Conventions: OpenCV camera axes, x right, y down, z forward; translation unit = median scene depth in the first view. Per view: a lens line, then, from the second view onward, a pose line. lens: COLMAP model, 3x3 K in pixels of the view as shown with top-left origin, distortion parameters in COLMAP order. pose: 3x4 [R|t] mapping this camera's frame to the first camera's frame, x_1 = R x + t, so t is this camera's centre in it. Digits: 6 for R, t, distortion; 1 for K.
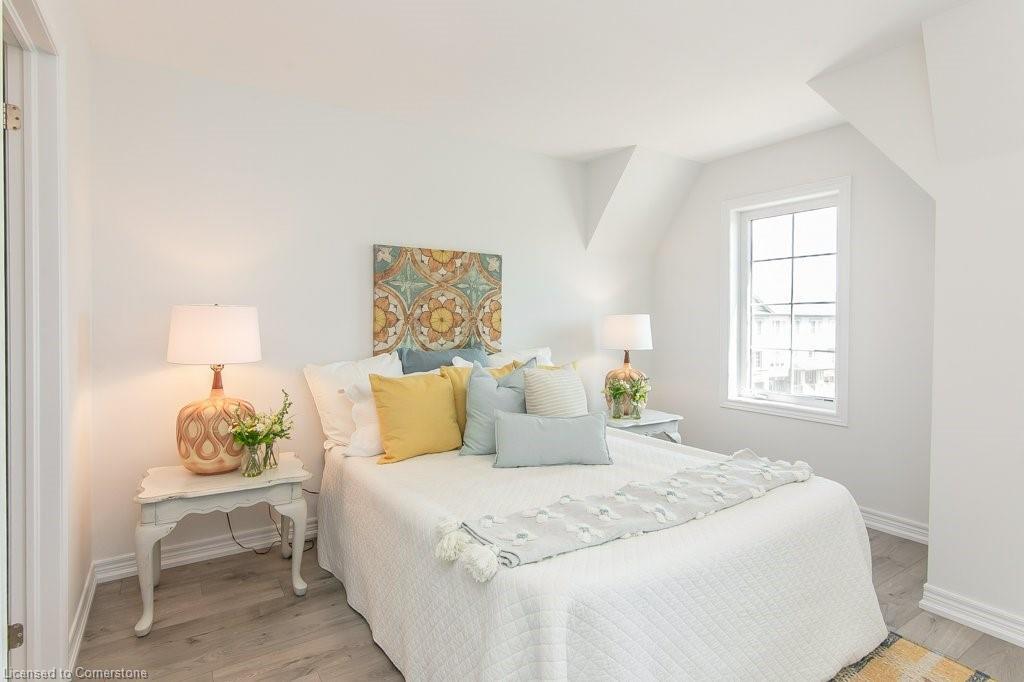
lens RADIAL K [[514.5, 0, 517.6], [0, 514.5, 337.3], [0, 0, 1]] dist [0.005948, 0.000064]
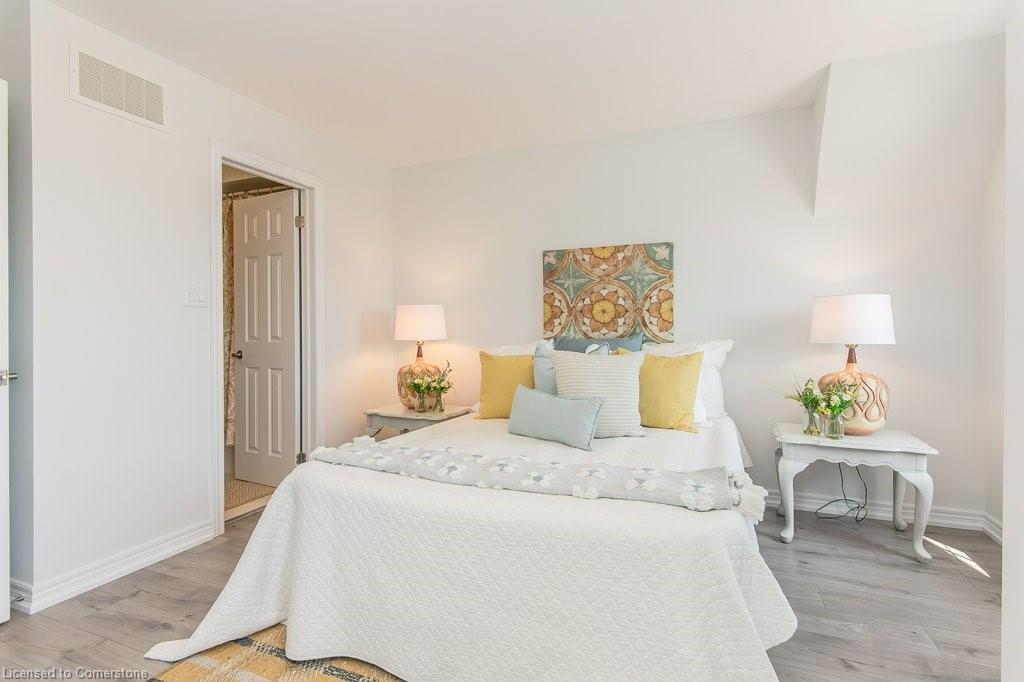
lens RADIAL K [[514.5, 0, 517.6], [0, 514.5, 337.3], [0, 0, 1]] dist [0.005948, 0.000064]
pose [[0.569740, 0.003415, -0.821818, 0.629702], [-0.016834, 0.999830, -0.007516, 0.031461], [0.821652, 0.018117, 0.569701, 0.234870]]
